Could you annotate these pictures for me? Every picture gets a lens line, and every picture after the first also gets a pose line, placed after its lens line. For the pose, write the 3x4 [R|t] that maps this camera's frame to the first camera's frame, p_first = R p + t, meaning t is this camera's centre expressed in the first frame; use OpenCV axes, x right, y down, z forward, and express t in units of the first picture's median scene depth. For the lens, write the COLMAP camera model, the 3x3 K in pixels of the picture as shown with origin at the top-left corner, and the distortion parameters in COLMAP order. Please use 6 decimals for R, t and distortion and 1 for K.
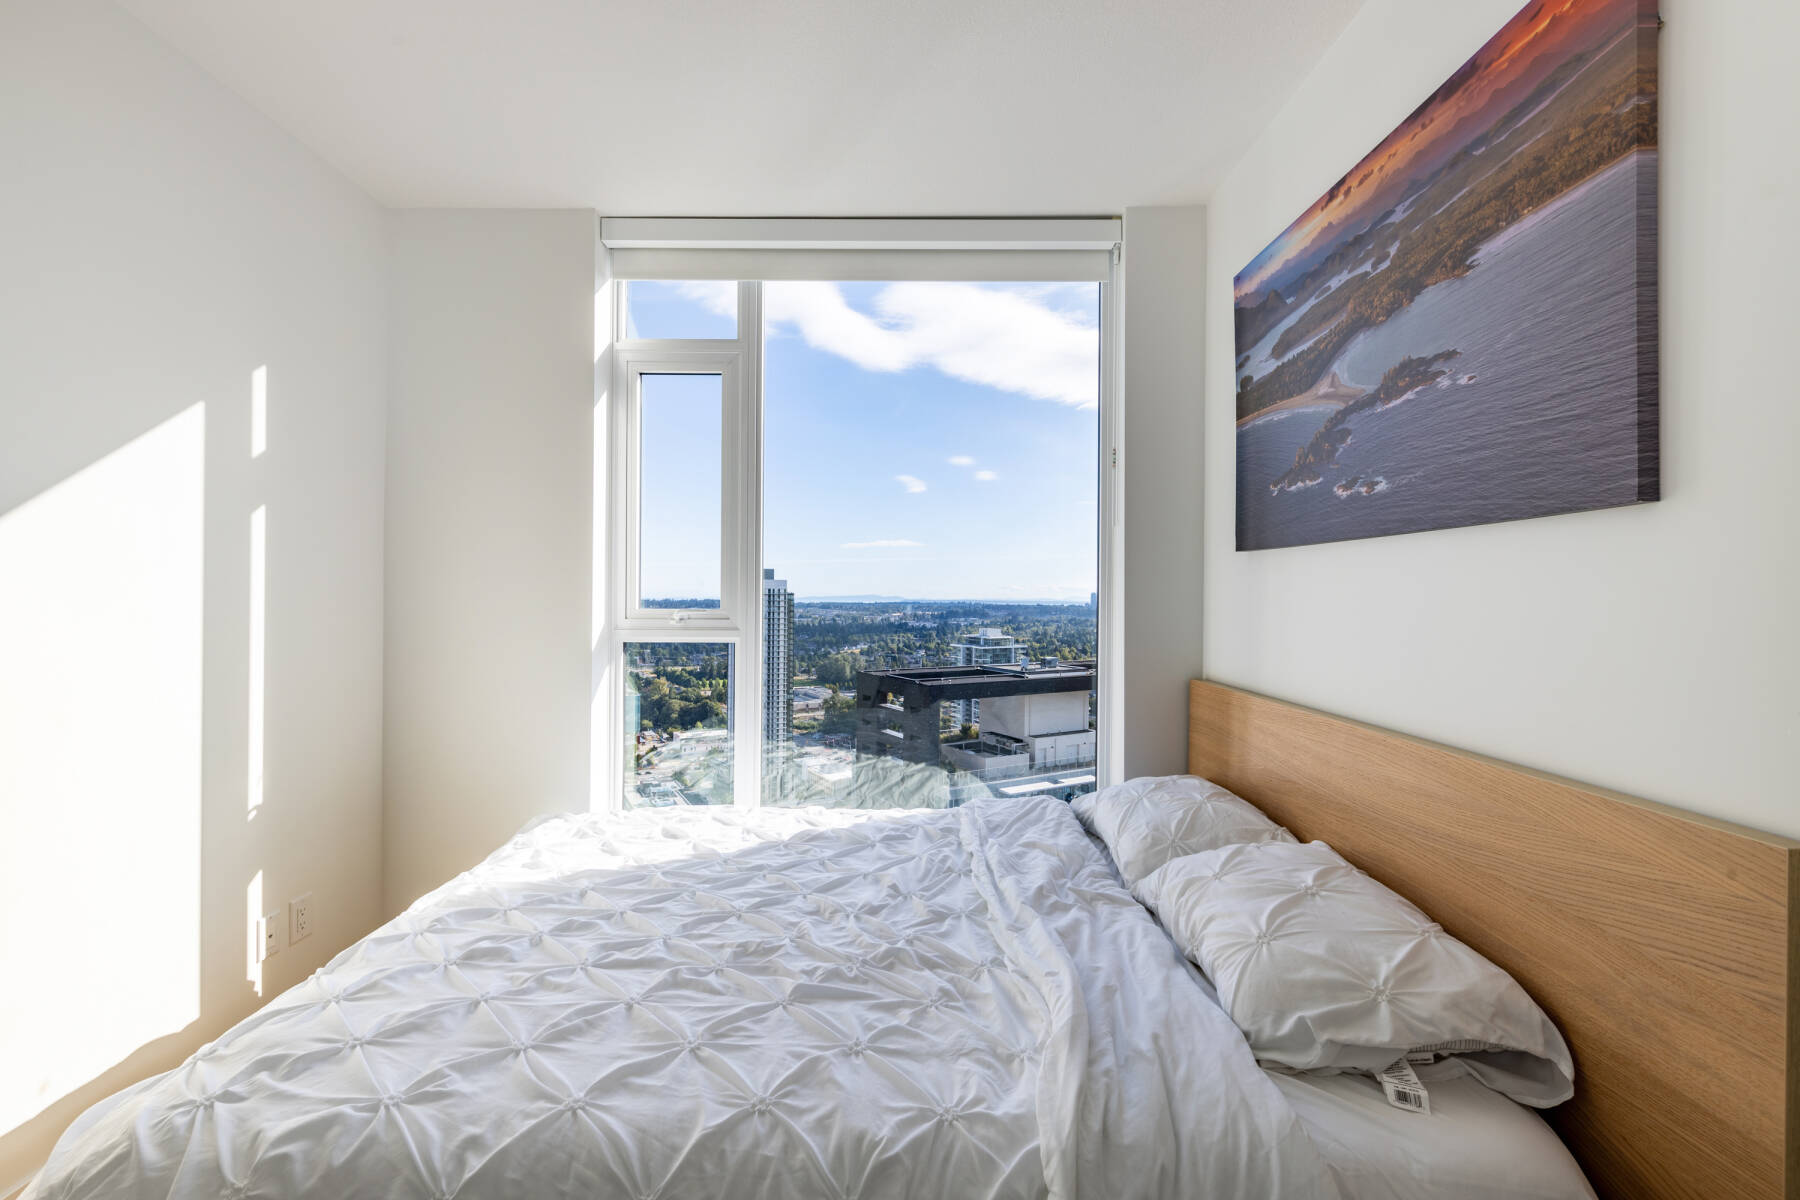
lens RADIAL K [[755.5, 0, 900.0], [0, 755.5, 597.2], [0, 0, 1]] dist [0.004857, -0.000152]
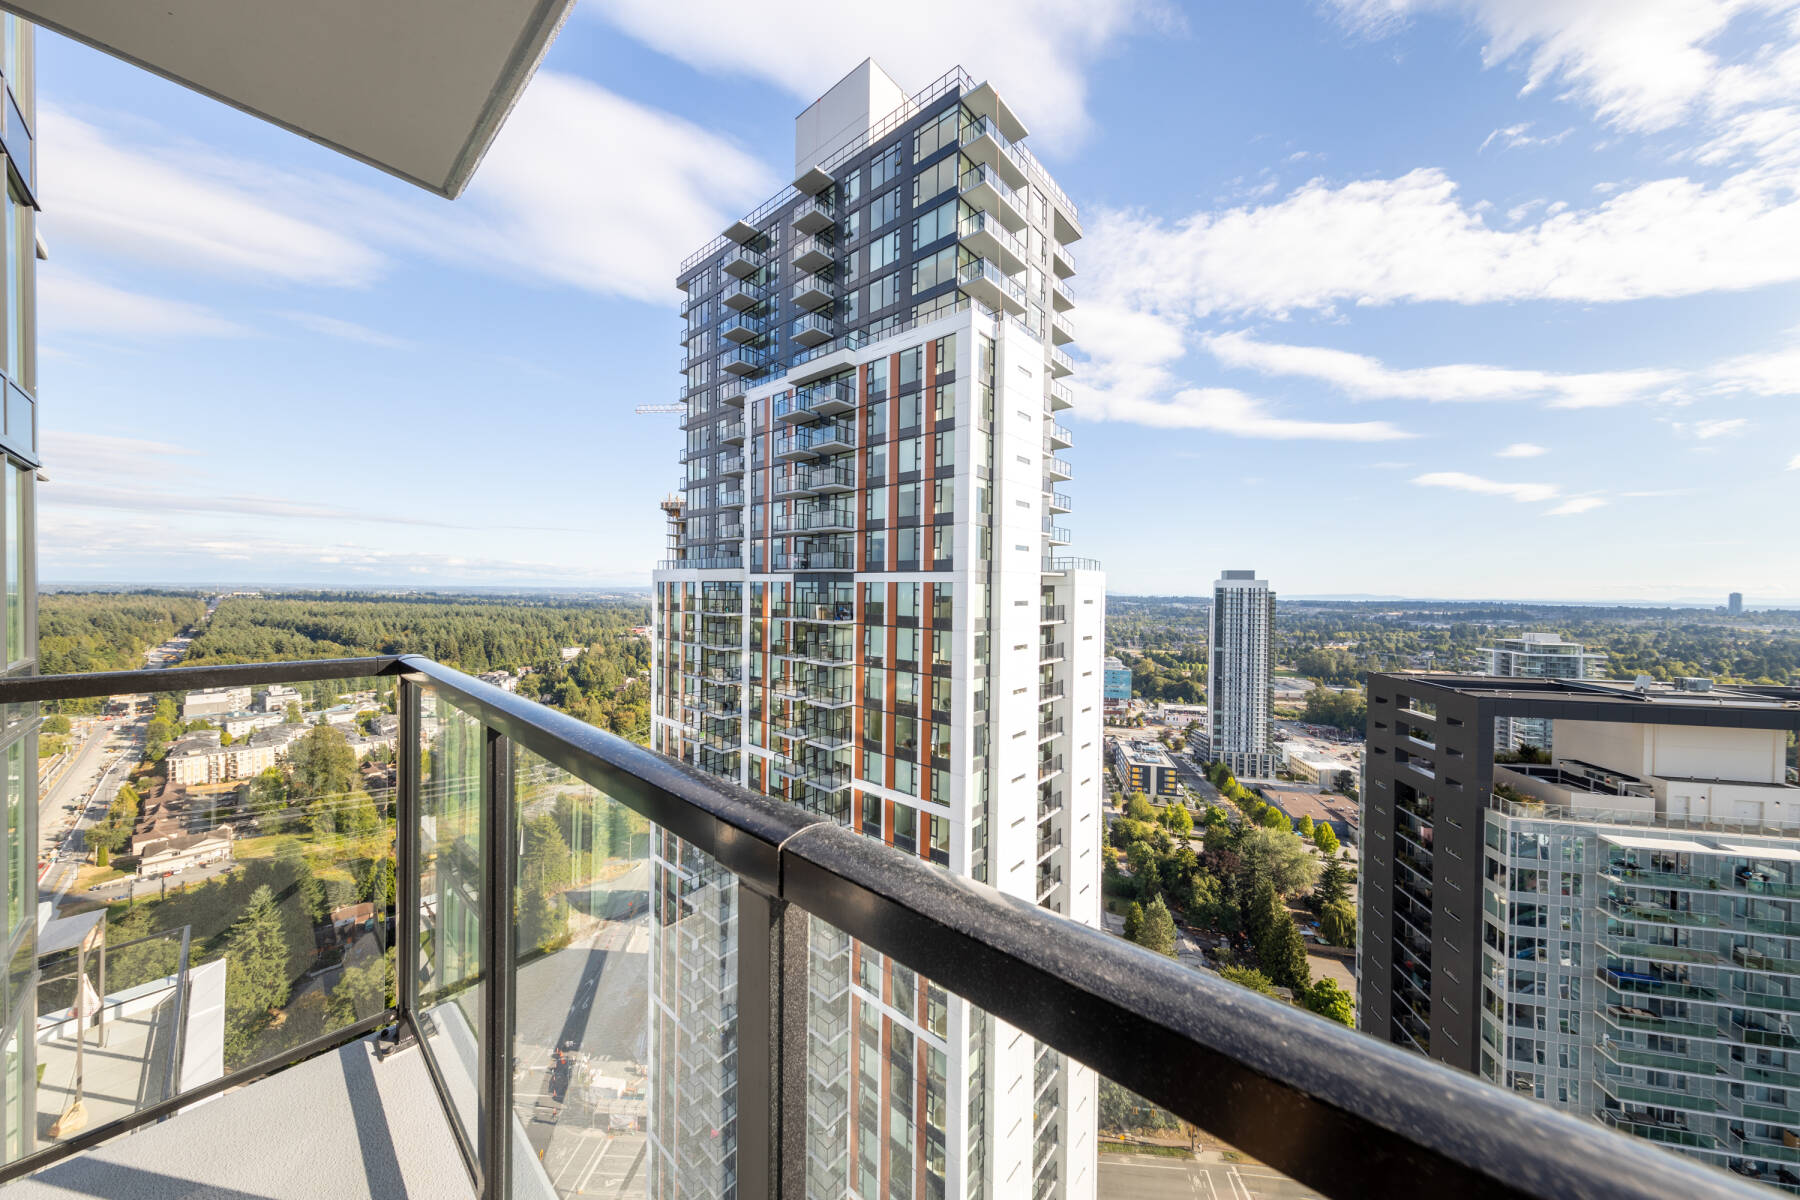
lens RADIAL K [[572.7, 0, 899.4], [0, 572.7, 594.4], [0, 0, 1]] dist [0.003921, -0.000118]
pose [[0.755303, 0.007308, -0.655334, -1.498361], [-0.007233, 0.999970, 0.002815, -0.045588], [0.655335, 0.002614, 0.755334, 1.757520]]
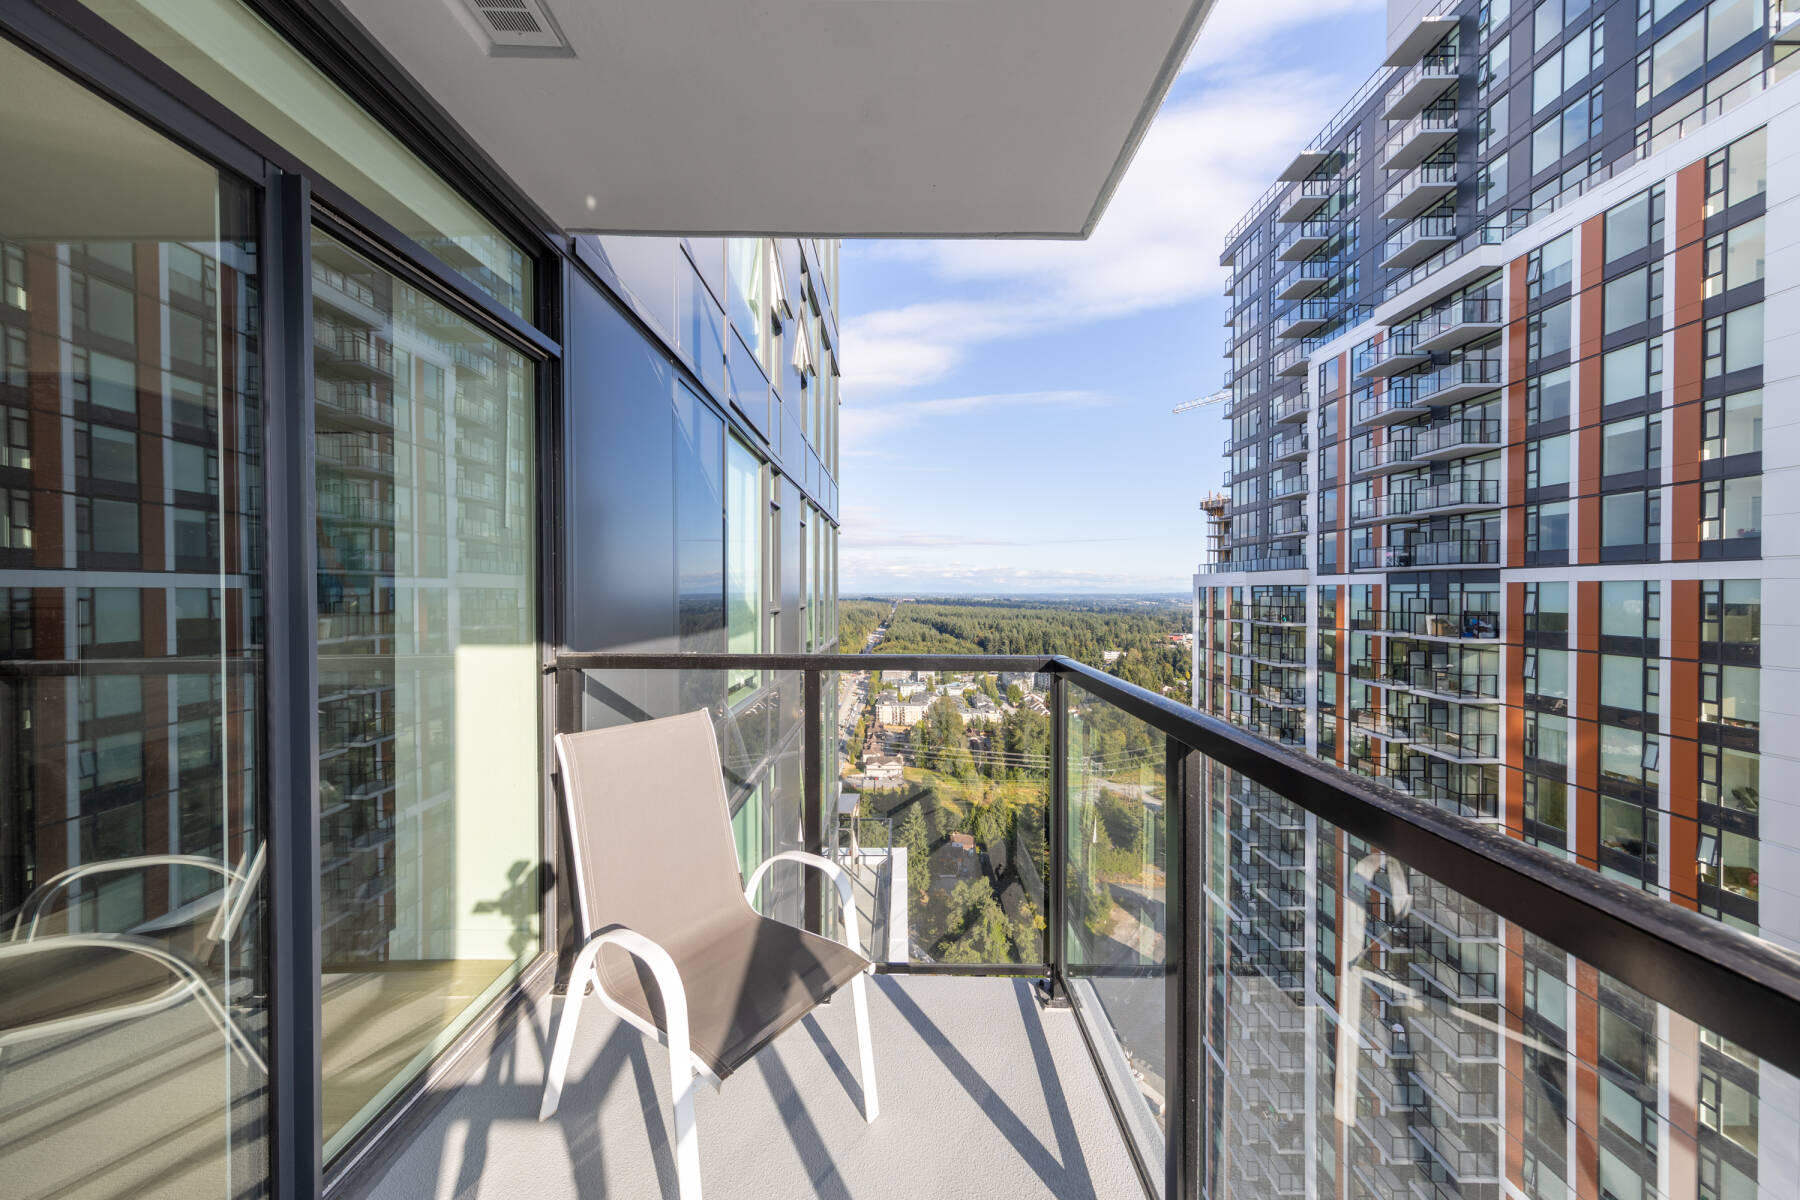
lens RADIAL K [[590.3, 0, 900.8], [0, 590.3, 594.6], [0, 0, 1]] dist [0.005946, -0.000127]
pose [[-0.005709, -0.002301, -0.999981, -1.651790], [-0.003241, 0.999992, -0.002283, -0.047511], [0.999978, 0.003228, -0.005717, 1.637504]]
